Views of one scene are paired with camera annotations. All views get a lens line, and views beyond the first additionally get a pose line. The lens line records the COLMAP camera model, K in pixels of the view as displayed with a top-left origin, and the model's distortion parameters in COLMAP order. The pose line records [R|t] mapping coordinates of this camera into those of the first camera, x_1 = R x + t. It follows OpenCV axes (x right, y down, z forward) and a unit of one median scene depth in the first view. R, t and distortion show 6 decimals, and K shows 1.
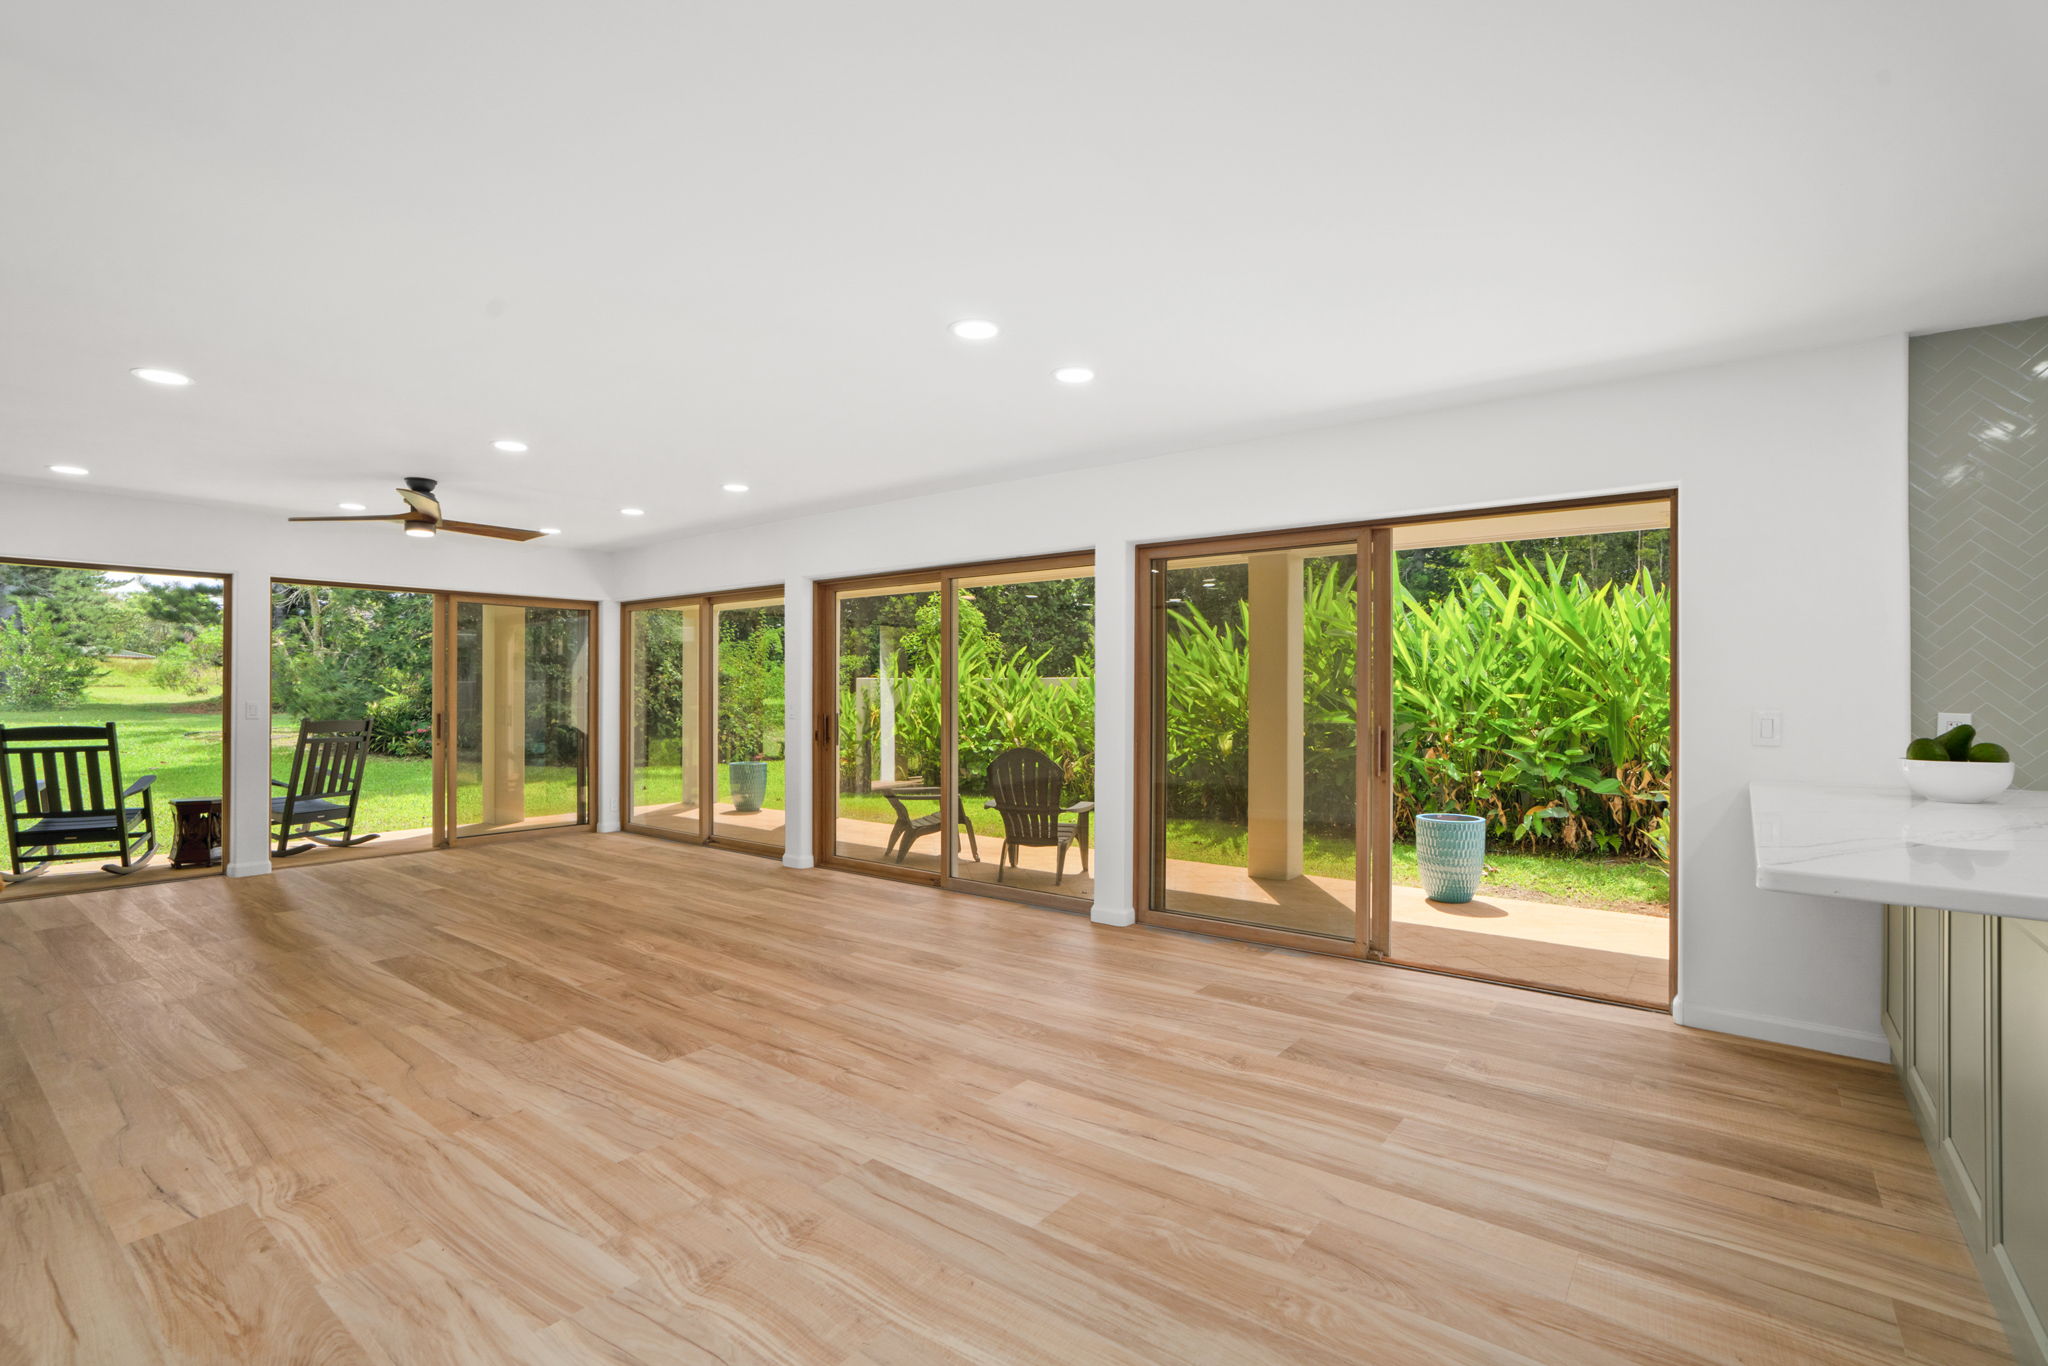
lens RADIAL K [[966.3, 0, 1007.3], [0, 966.3, 687.6], [0, 0, 1]] dist [-0.040847, 0.024671]
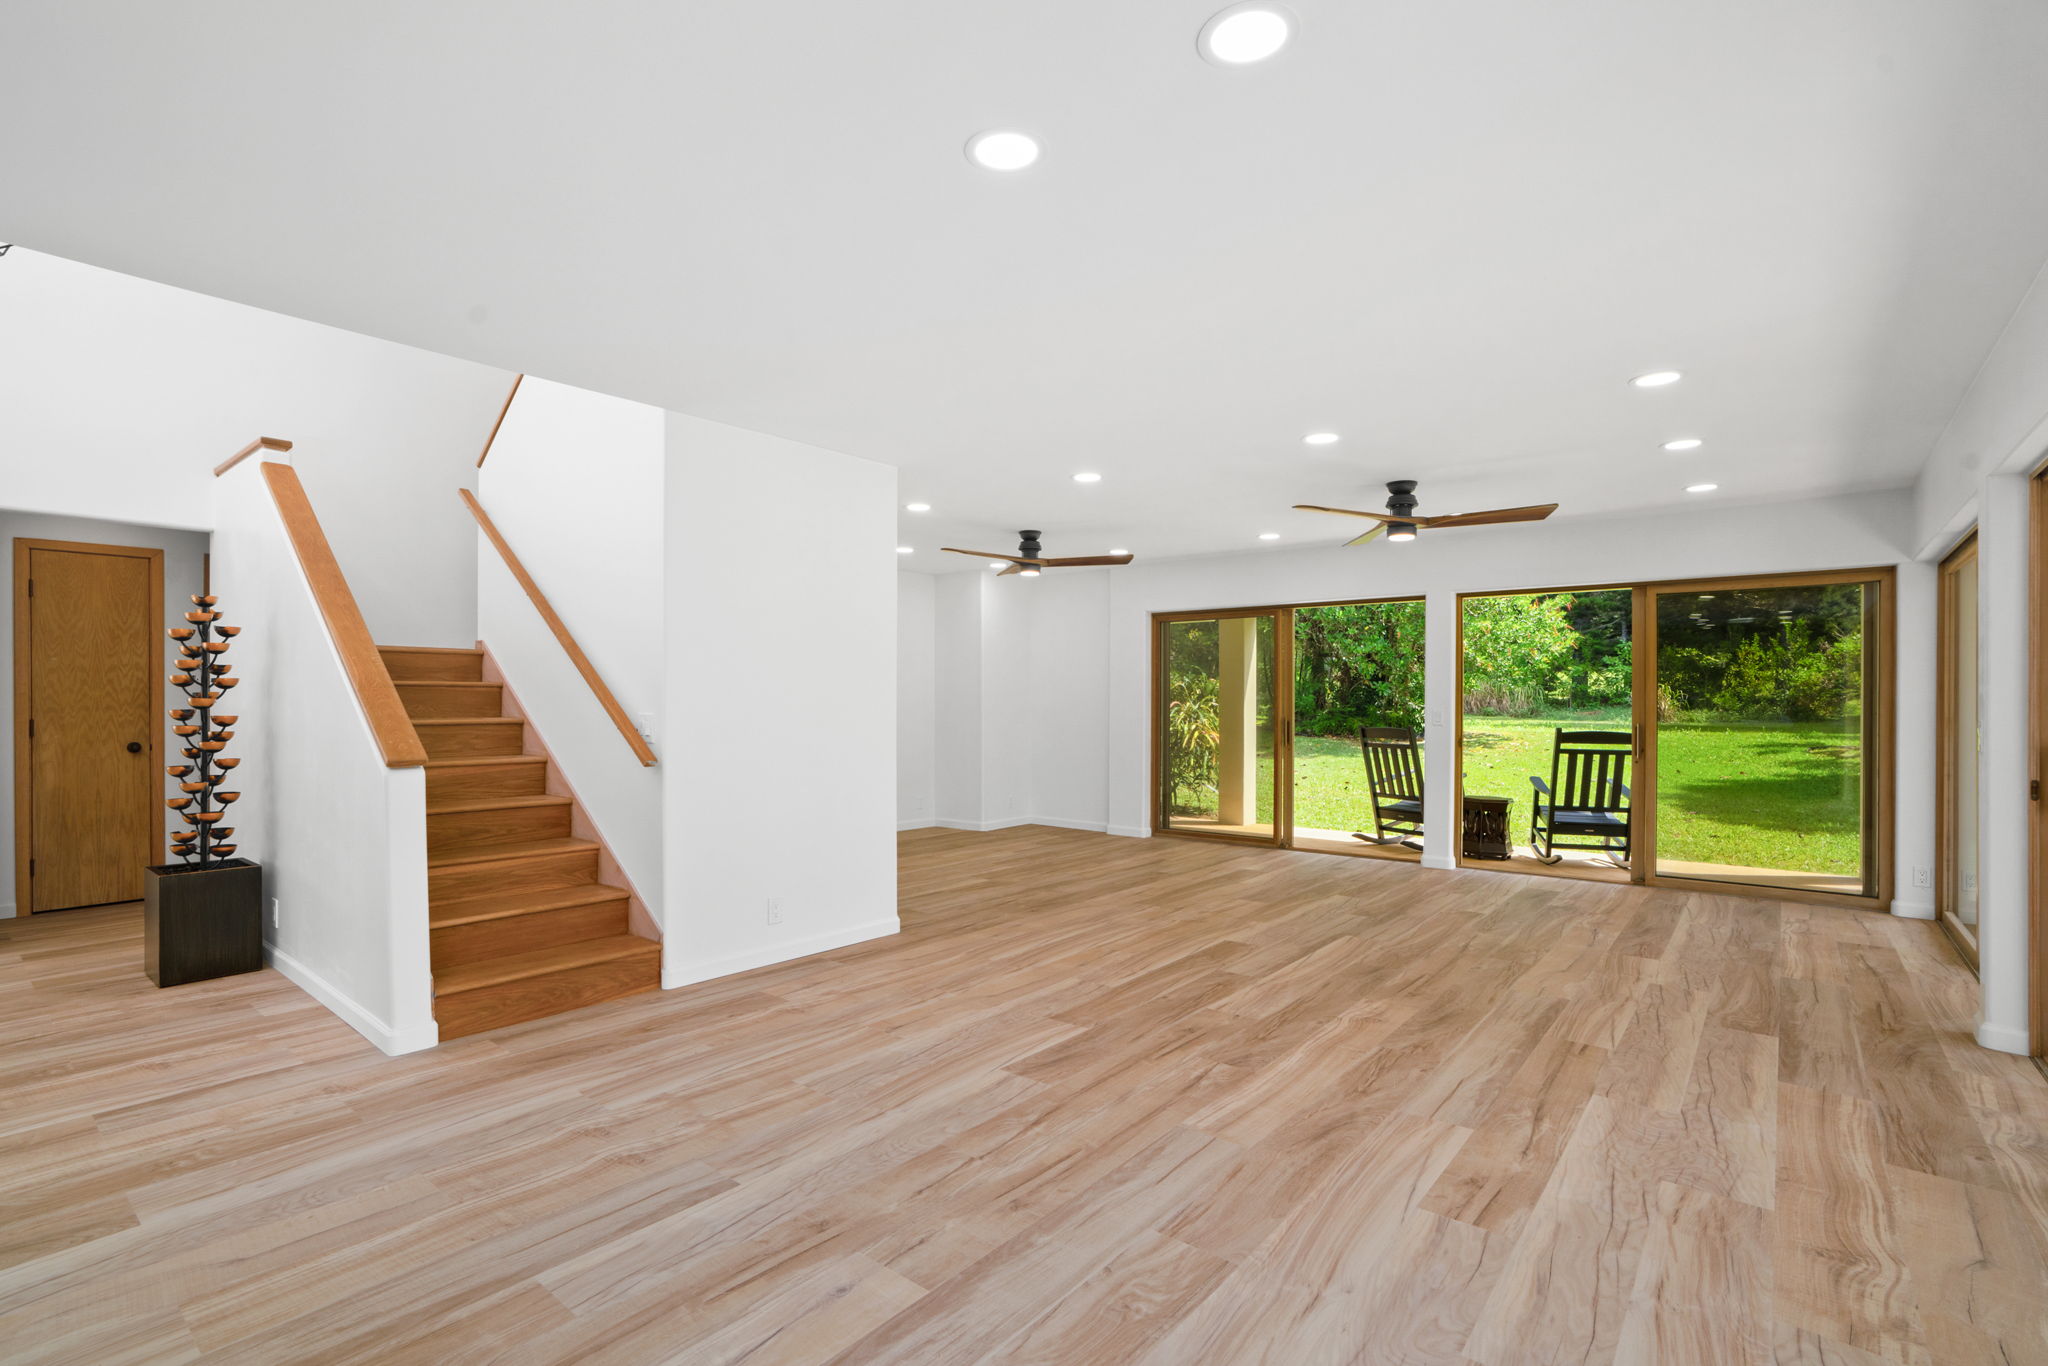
lens RADIAL K [[966.3, 0, 1007.3], [0, 966.3, 687.6], [0, 0, 1]] dist [-0.040847, 0.024671]
pose [[-0.044238, -0.017534, -0.998867, 0.595045], [0.006326, 0.999821, -0.017831, 0.007493], [0.999001, -0.007108, -0.044119, 0.955467]]
